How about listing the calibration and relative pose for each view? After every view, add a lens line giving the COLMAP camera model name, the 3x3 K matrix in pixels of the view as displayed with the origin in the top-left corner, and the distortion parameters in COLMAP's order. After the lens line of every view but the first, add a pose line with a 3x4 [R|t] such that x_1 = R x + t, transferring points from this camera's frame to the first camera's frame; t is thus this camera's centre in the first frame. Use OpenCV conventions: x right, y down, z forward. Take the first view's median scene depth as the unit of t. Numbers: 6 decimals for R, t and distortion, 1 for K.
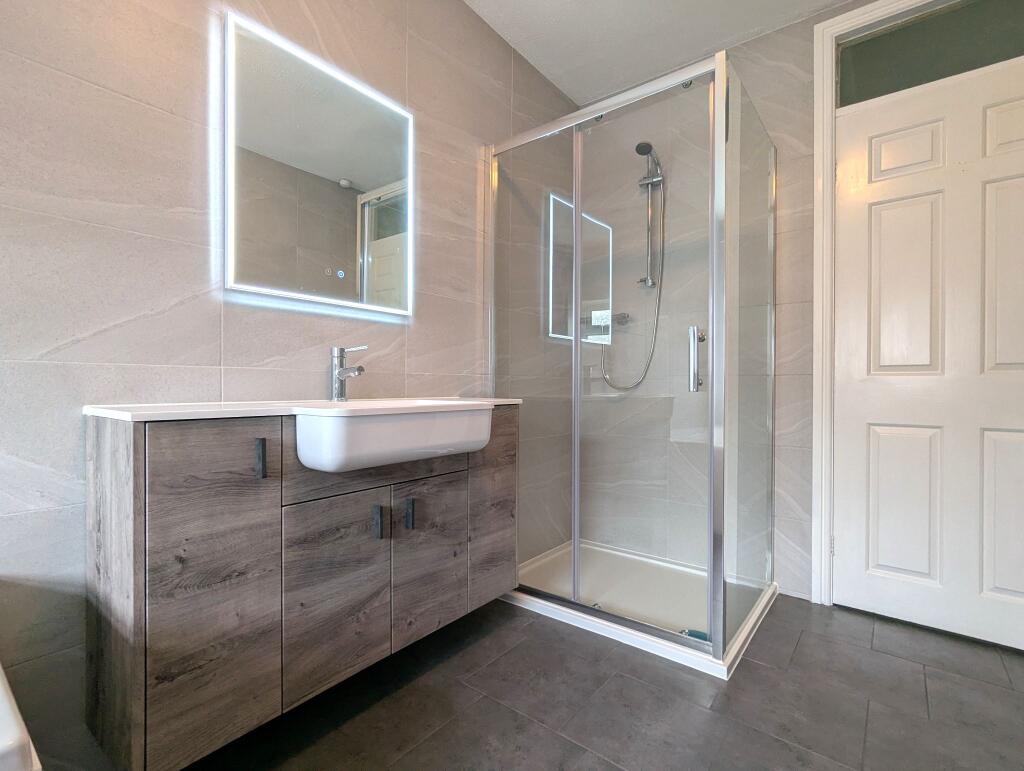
lens RADIAL K [[491.0, 0, 513.7], [0, 491.0, 386.6], [0, 0, 1]] dist [-0.000995, -0.000121]
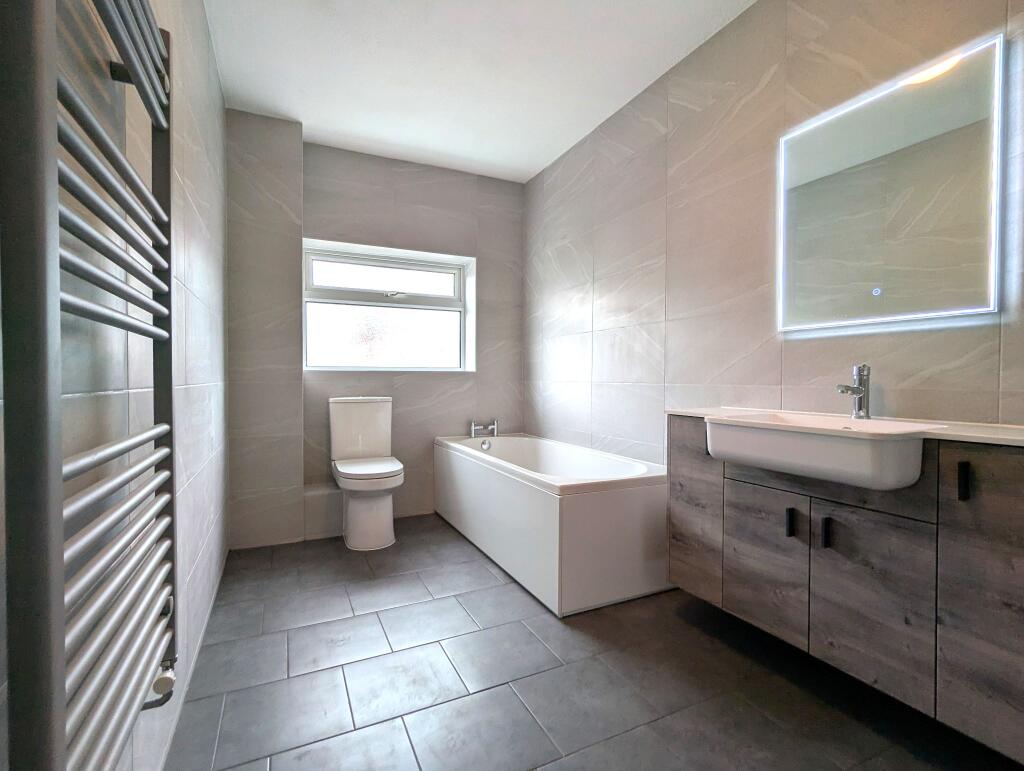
lens RADIAL K [[491.0, 0, 513.7], [0, 491.0, 386.6], [0, 0, 1]] dist [-0.000995, -0.000121]
pose [[-0.442416, 0.012238, -0.896727, 1.049035], [-0.005826, 0.999847, 0.016520, -0.057216], [0.896791, 0.012533, -0.442277, 0.934762]]
